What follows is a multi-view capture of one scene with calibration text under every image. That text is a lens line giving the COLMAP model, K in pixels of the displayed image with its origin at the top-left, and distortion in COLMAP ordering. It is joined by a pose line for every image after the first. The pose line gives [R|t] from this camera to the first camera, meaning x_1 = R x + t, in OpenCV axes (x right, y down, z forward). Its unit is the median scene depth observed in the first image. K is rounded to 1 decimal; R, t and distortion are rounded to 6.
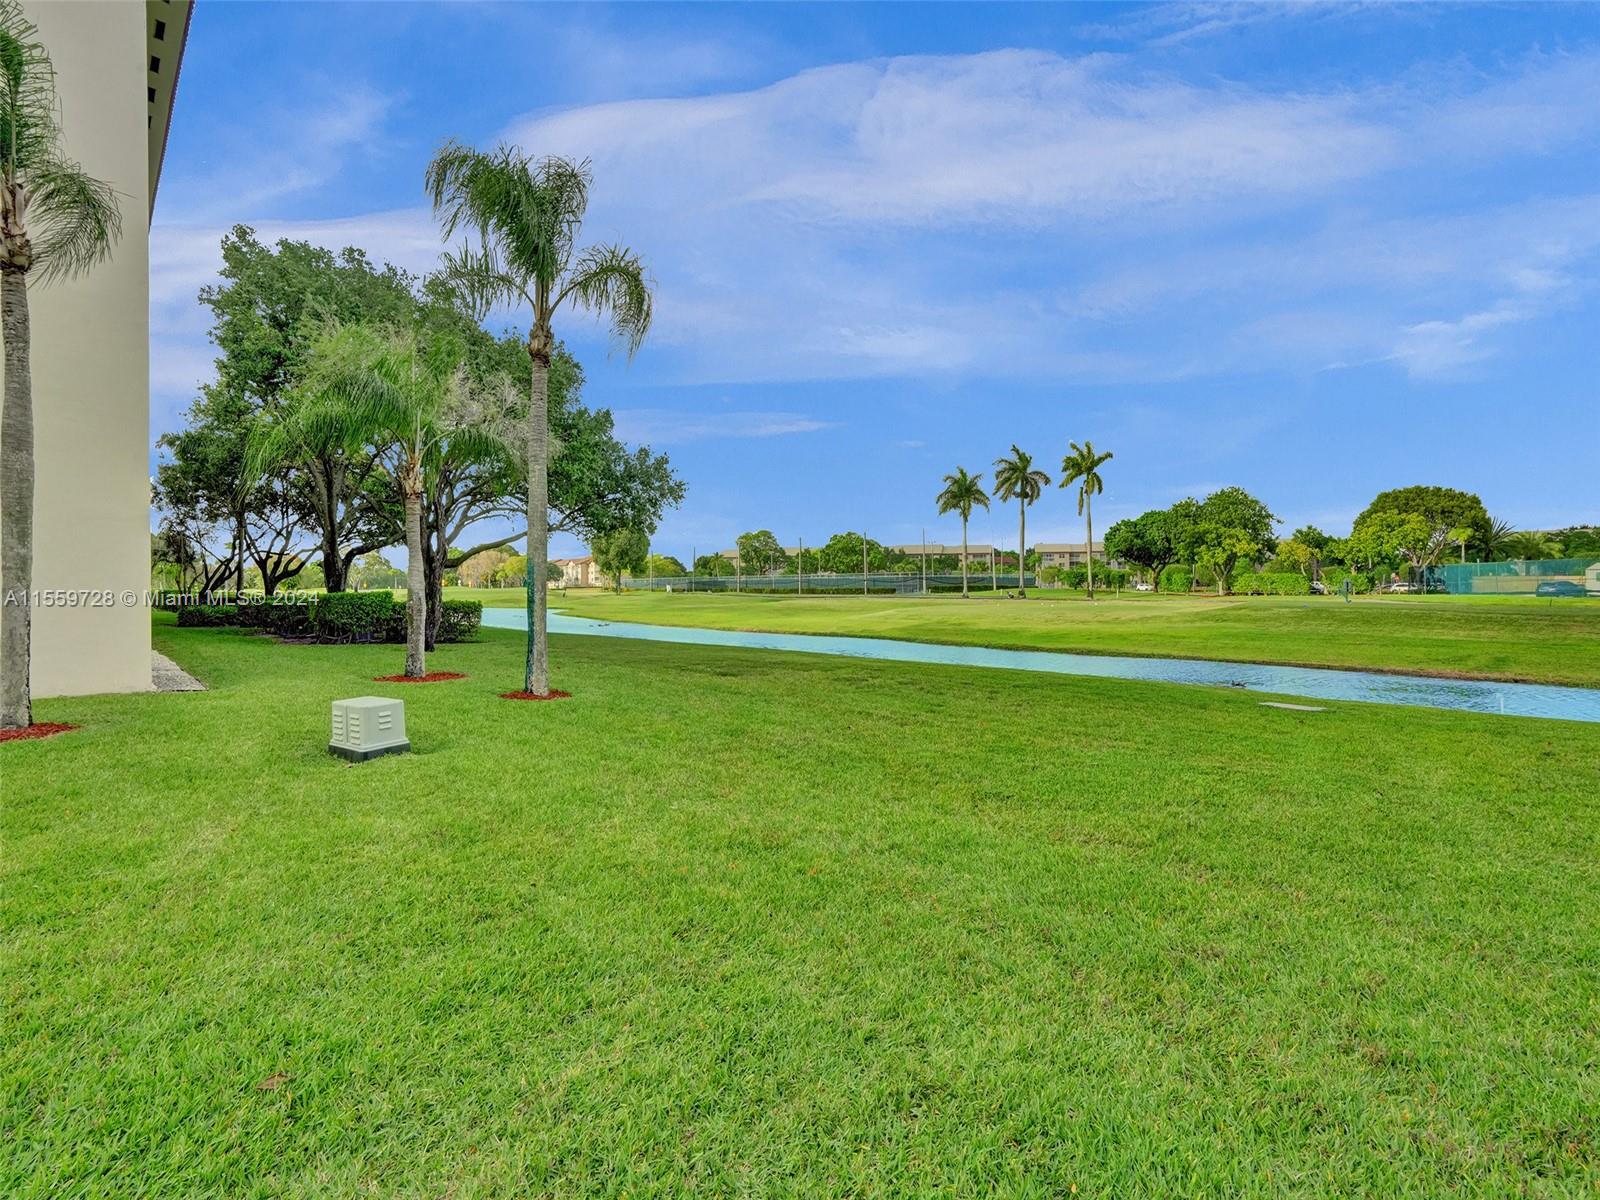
lens RADIAL K [[970.7, 0, 853.8], [0, 970.7, 596.0], [0, 0, 1]] dist [-0.039226, 0.019136]
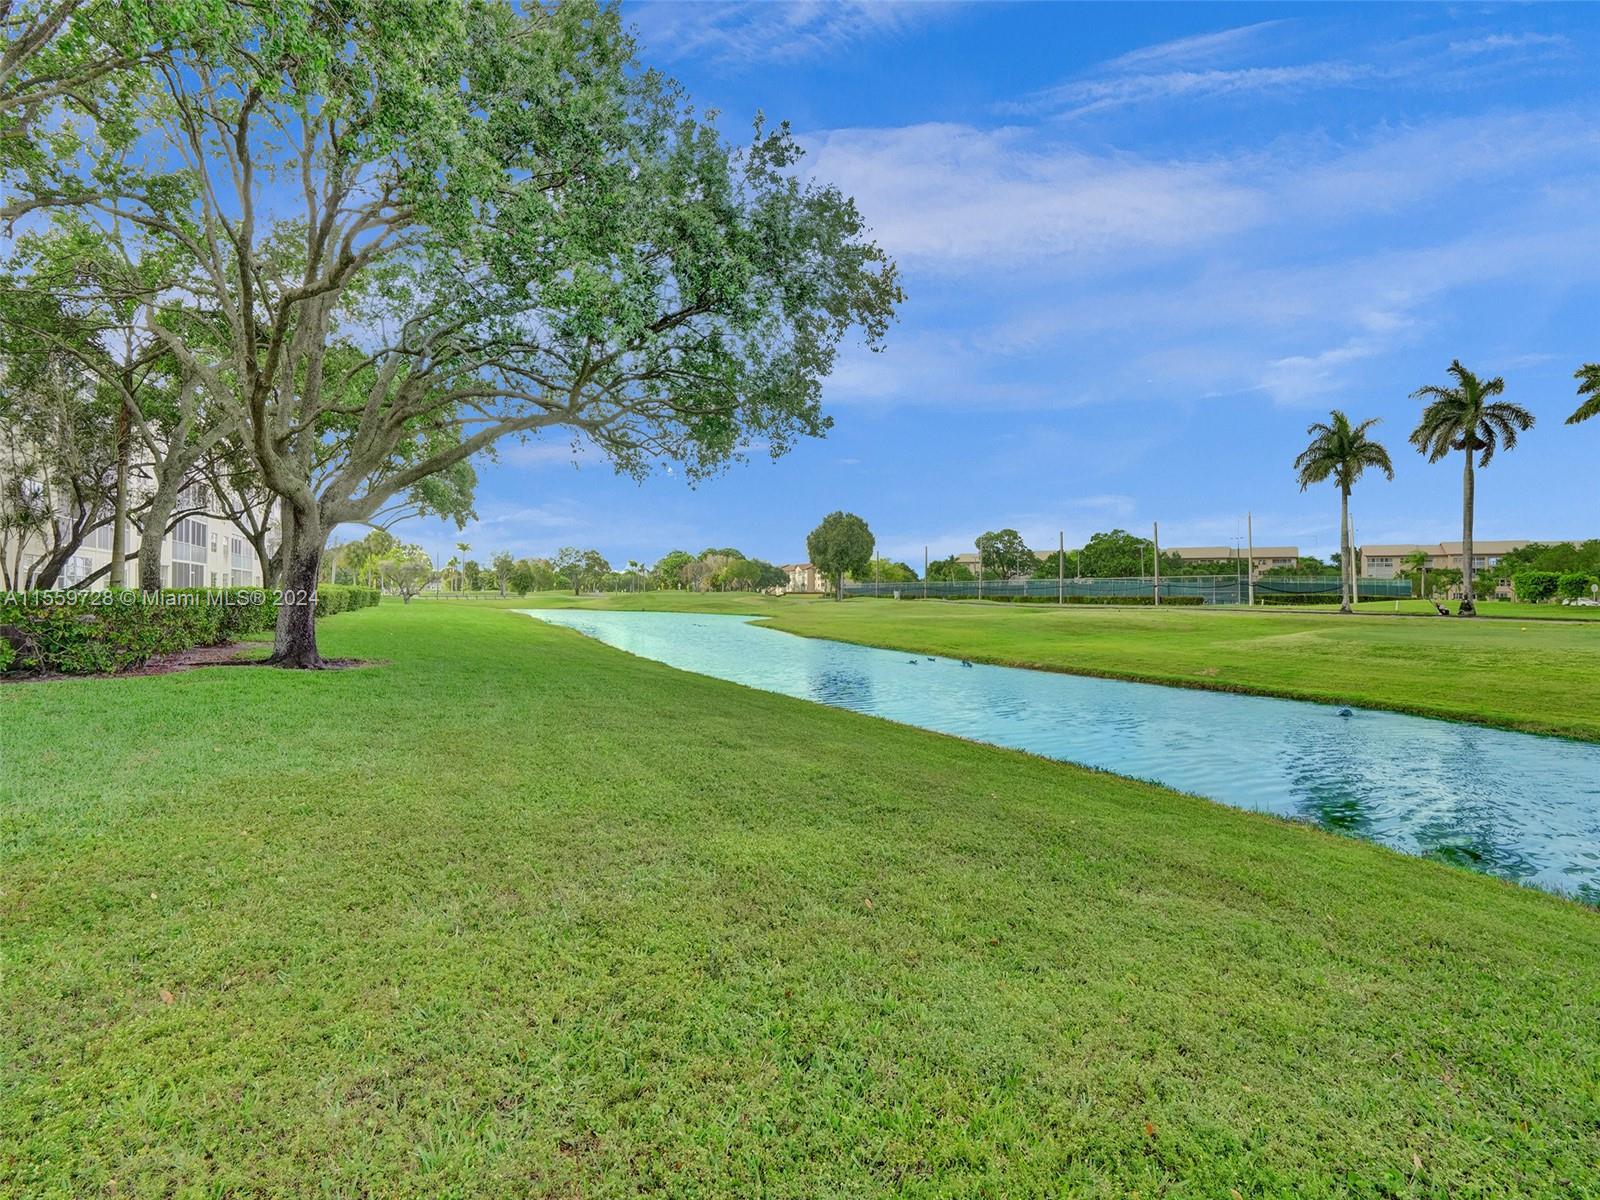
lens RADIAL K [[764.6, 0, 791.8], [0, 764.6, 589.3], [0, 0, 1]] dist [-0.046877, 0.025643]
pose [[0.943279, 0.010186, -0.331845, -0.054861], [-0.017903, 0.999636, -0.020206, 0.002440], [0.331518, 0.025001, 0.943118, 0.338682]]
